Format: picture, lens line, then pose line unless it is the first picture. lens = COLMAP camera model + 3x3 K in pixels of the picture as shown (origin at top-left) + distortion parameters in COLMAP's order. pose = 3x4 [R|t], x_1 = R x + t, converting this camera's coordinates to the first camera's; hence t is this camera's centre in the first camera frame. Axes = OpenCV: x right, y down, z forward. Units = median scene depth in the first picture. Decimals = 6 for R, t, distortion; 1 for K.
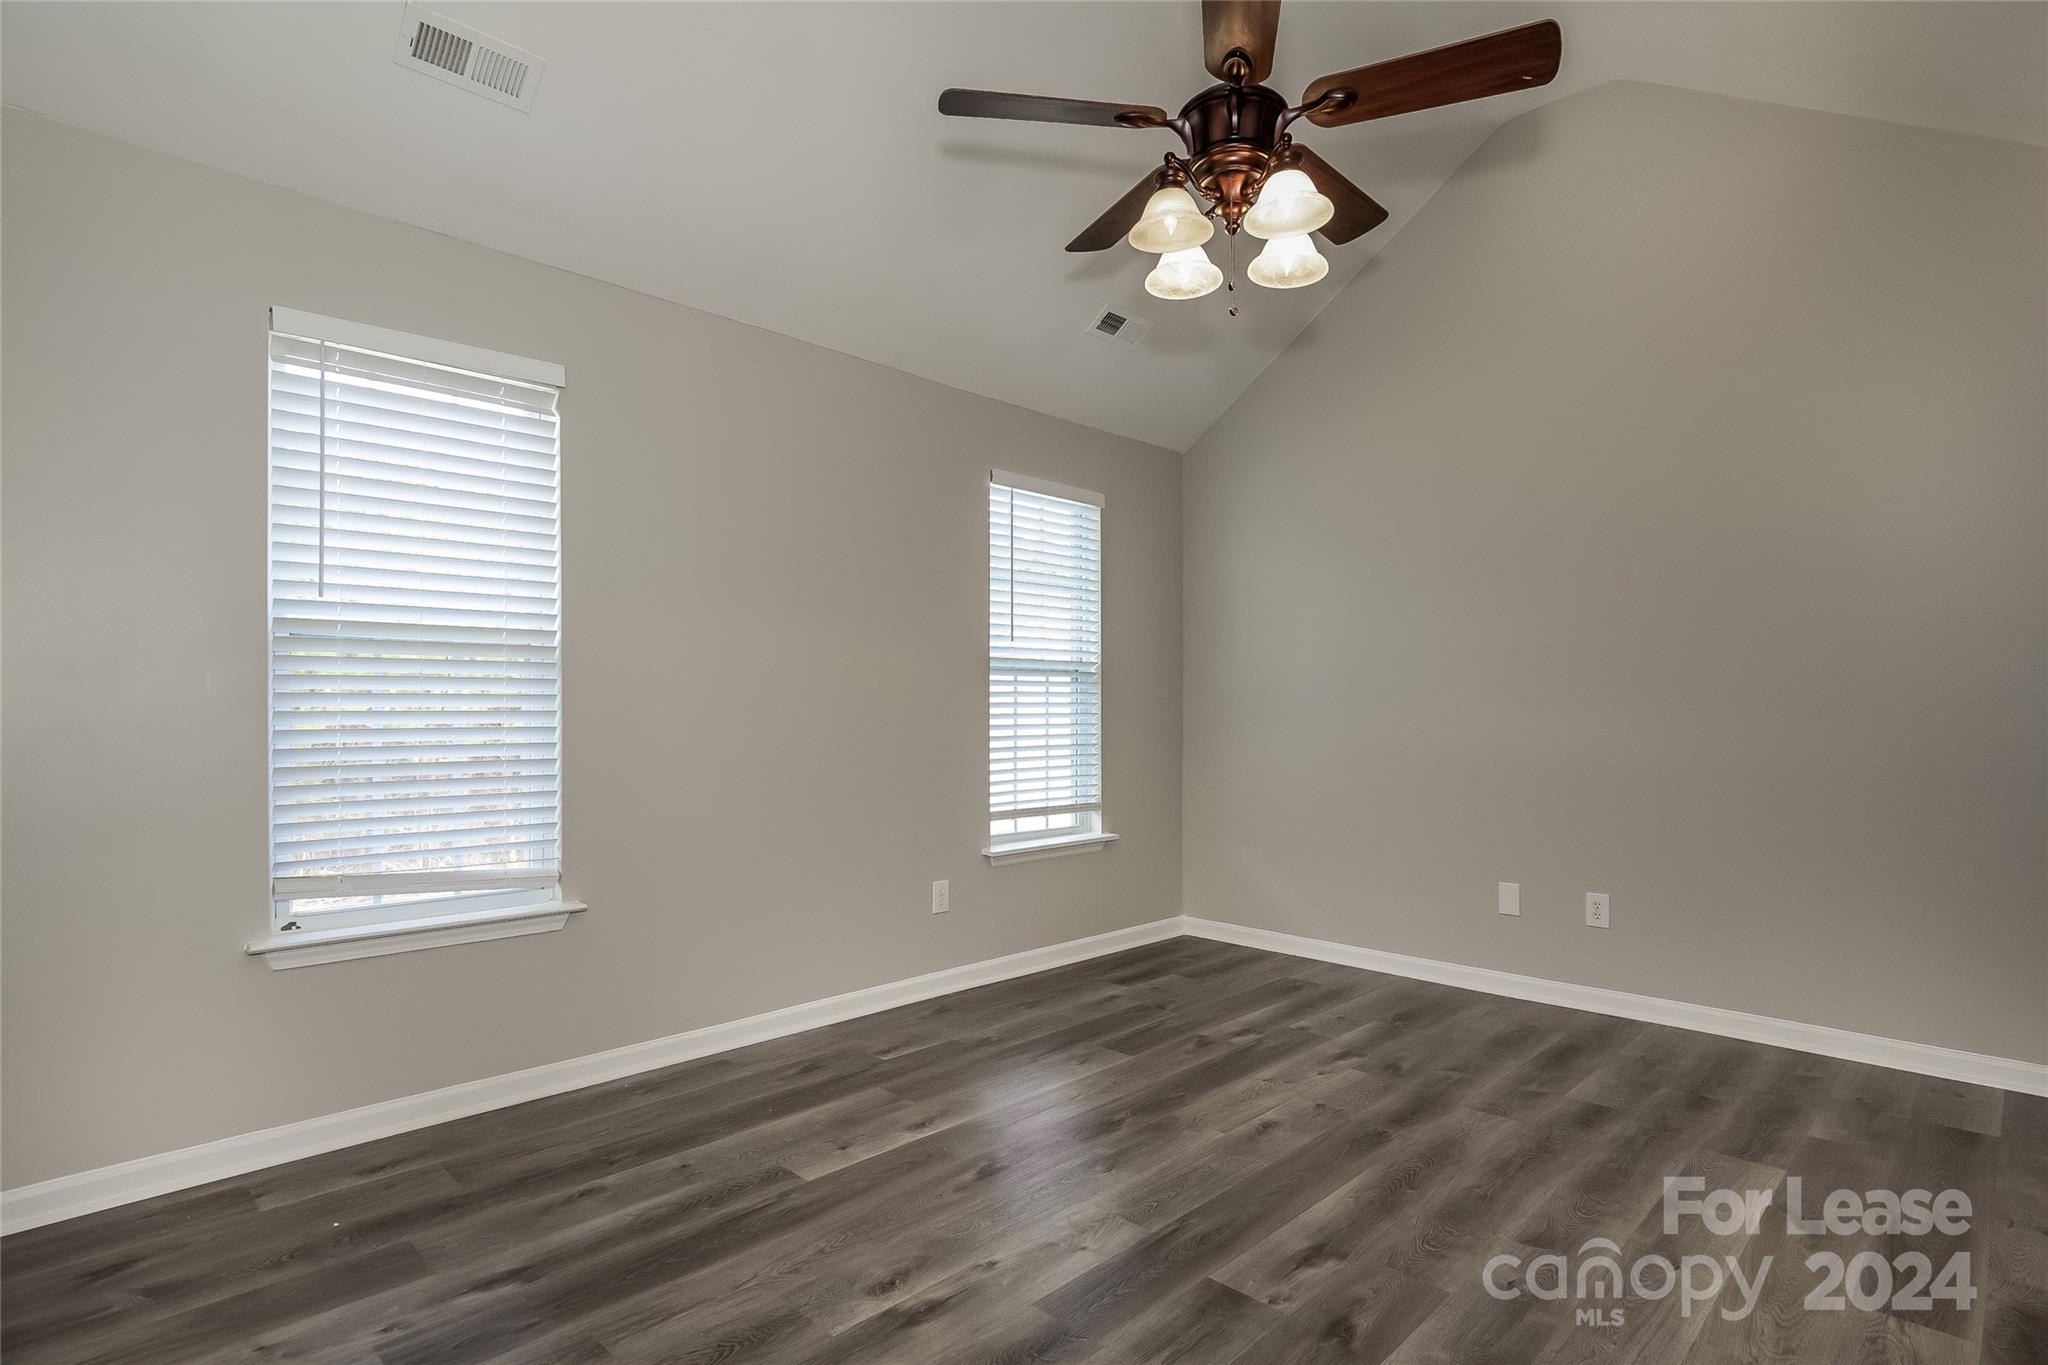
lens RADIAL K [[1017.7, 0, 1043.5], [0, 1017.7, 705.2], [0, 0, 1]] dist [-0.003467, -0.000587]
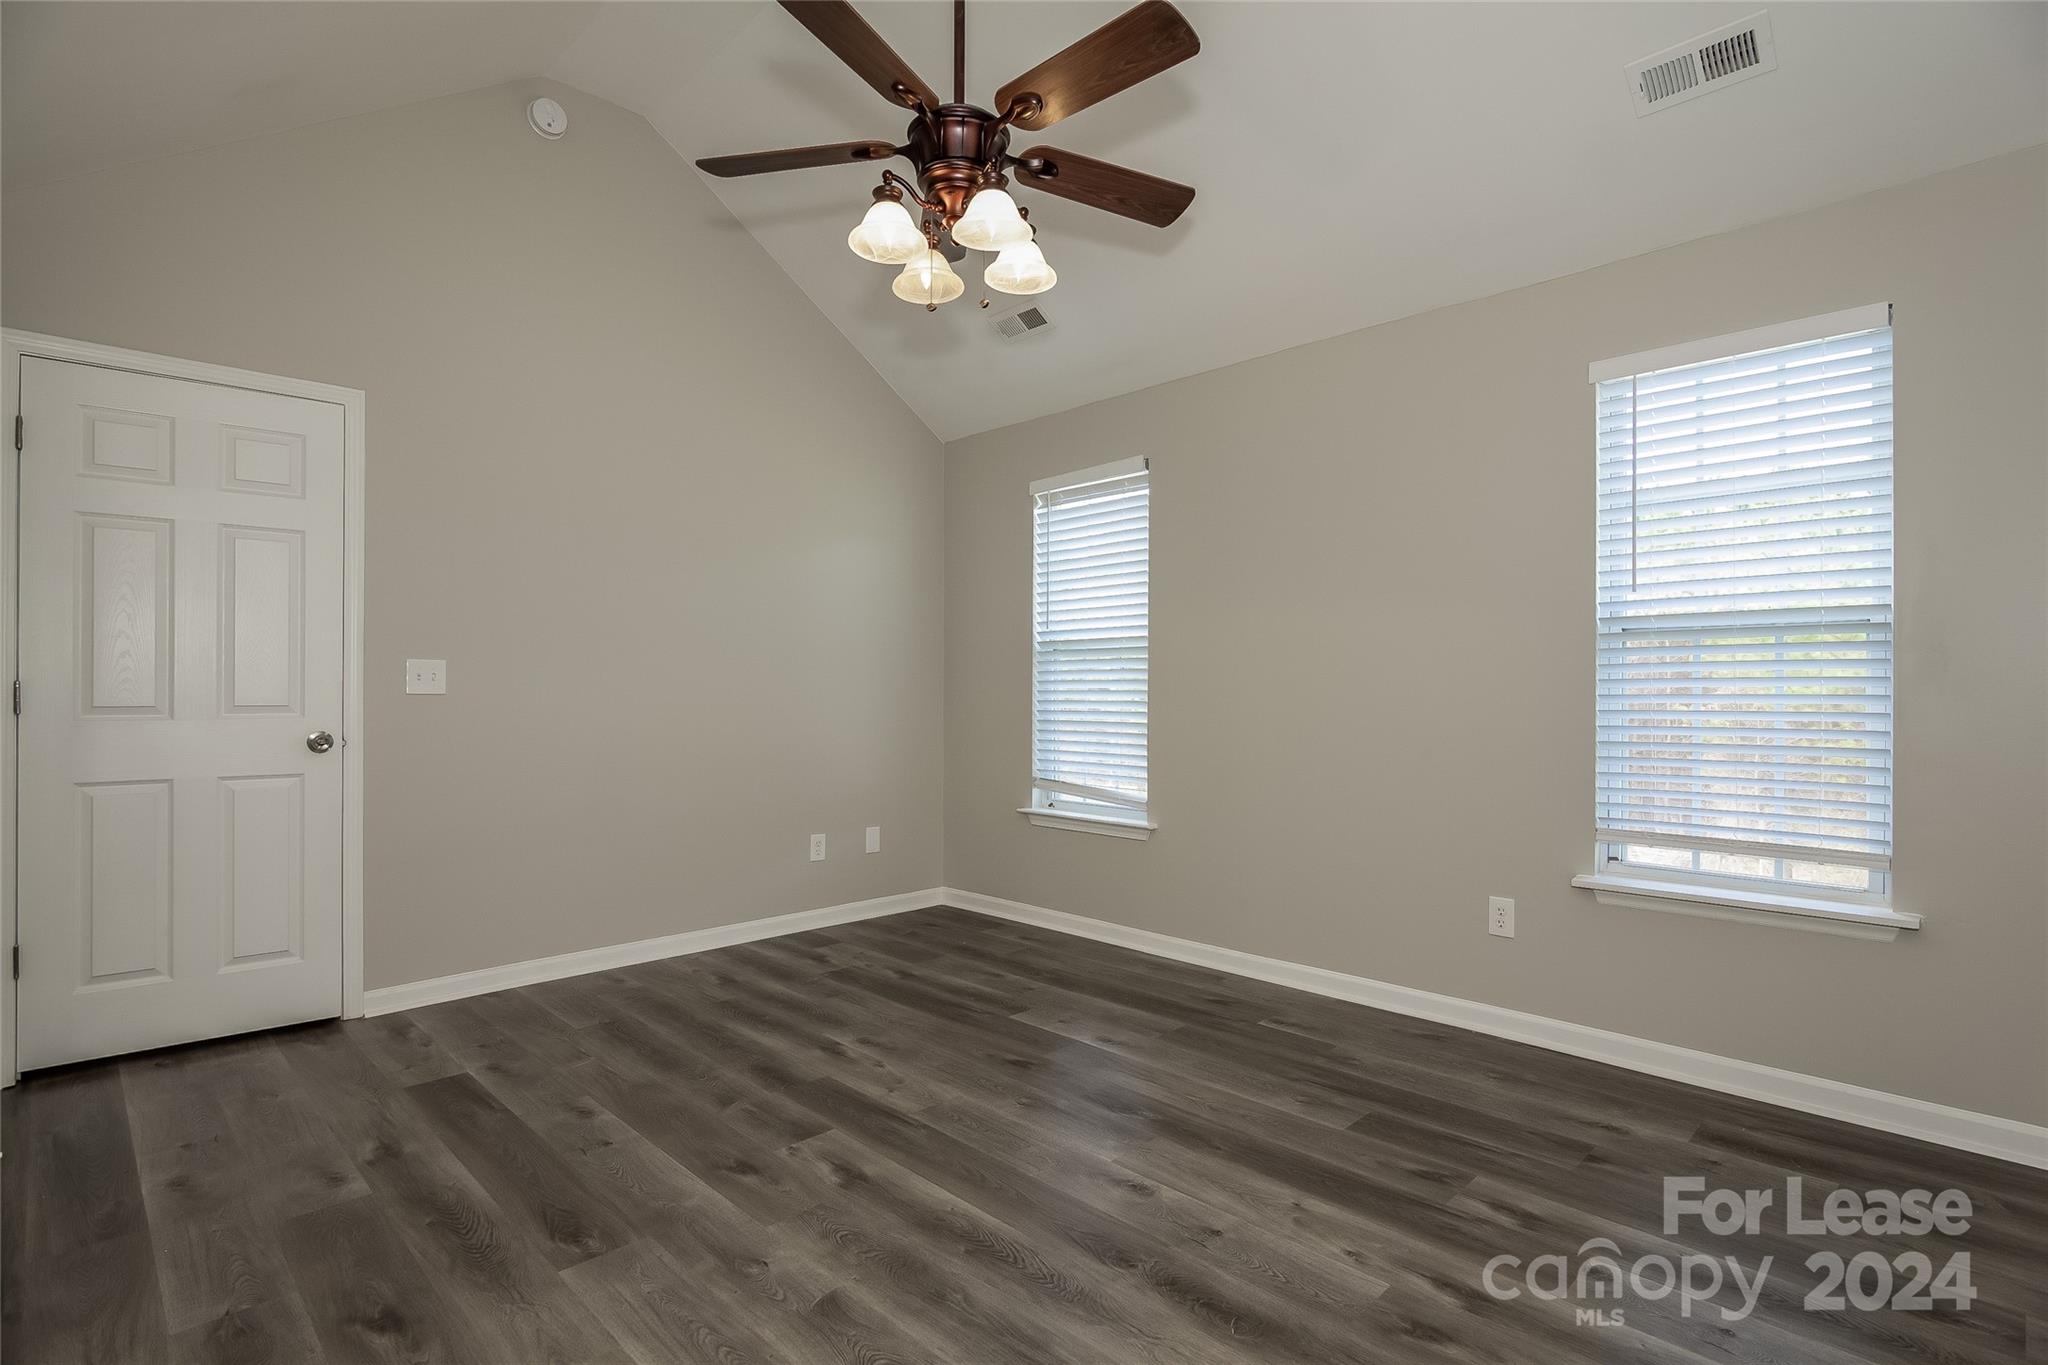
lens RADIAL K [[1017.7, 0, 1043.5], [0, 1017.7, 705.2], [0, 0, 1]] dist [-0.003467, -0.000587]
pose [[-0.016525, 0.014029, -0.999765, 0.995099], [0.005837, 0.999886, 0.013934, 0.004879], [0.999846, -0.005605, -0.016605, 0.888990]]
